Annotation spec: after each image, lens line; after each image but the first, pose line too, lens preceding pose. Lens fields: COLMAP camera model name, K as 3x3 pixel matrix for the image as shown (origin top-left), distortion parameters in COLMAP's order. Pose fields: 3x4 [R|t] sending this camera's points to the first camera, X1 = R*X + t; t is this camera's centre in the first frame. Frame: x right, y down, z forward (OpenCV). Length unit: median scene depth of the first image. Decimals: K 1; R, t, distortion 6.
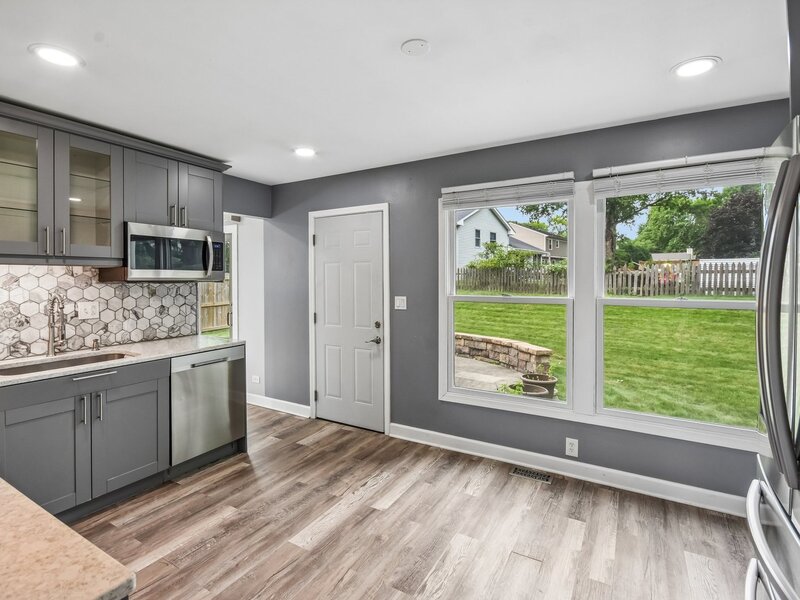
lens RADIAL K [[389.6, 0, 395.4], [0, 389.6, 278.2], [0, 0, 1]] dist [-0.002530, -0.000543]
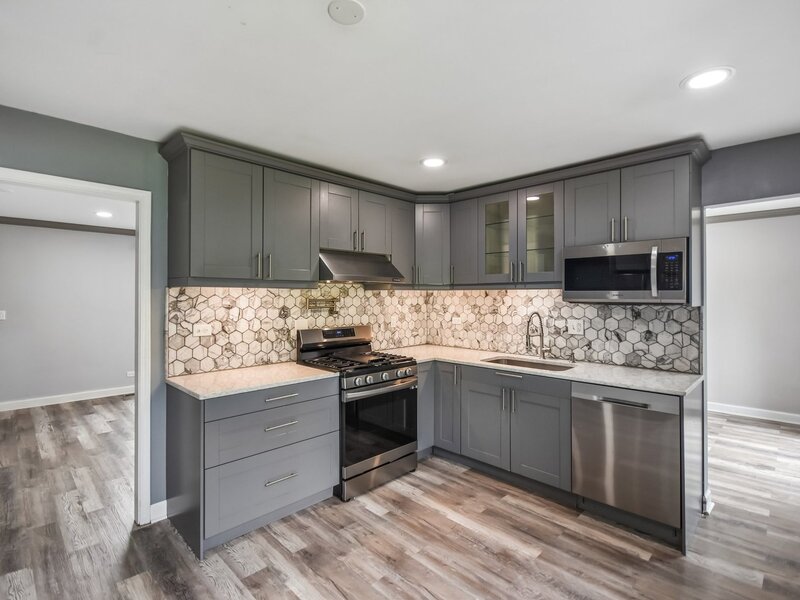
lens RADIAL K [[406.1, 0, 401.4], [0, 406.1, 290.9], [0, 0, 1]] dist [0.004046, -0.000595]
pose [[-0.238646, -0.010560, -0.971049, 0.507875], [-0.002172, 0.999944, -0.010341, -0.010649], [0.971104, -0.000359, -0.238656, 0.798592]]
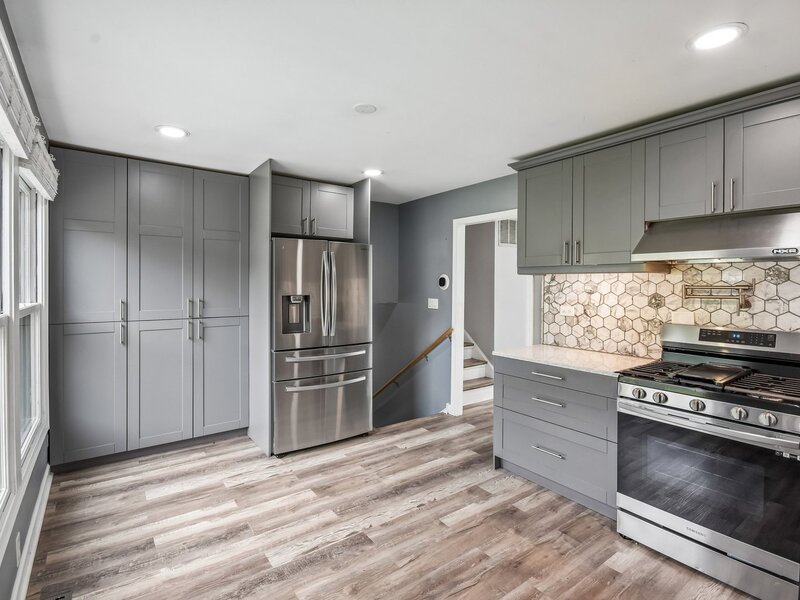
lens RADIAL K [[406.1, 0, 401.4], [0, 406.1, 290.9], [0, 0, 1]] dist [0.004046, -0.000595]
pose [[-0.920725, -0.013428, 0.389982, -0.356843], [-0.009463, 0.999882, 0.012089, 0.009301], [-0.390098, 0.007440, -0.920743, 1.340969]]
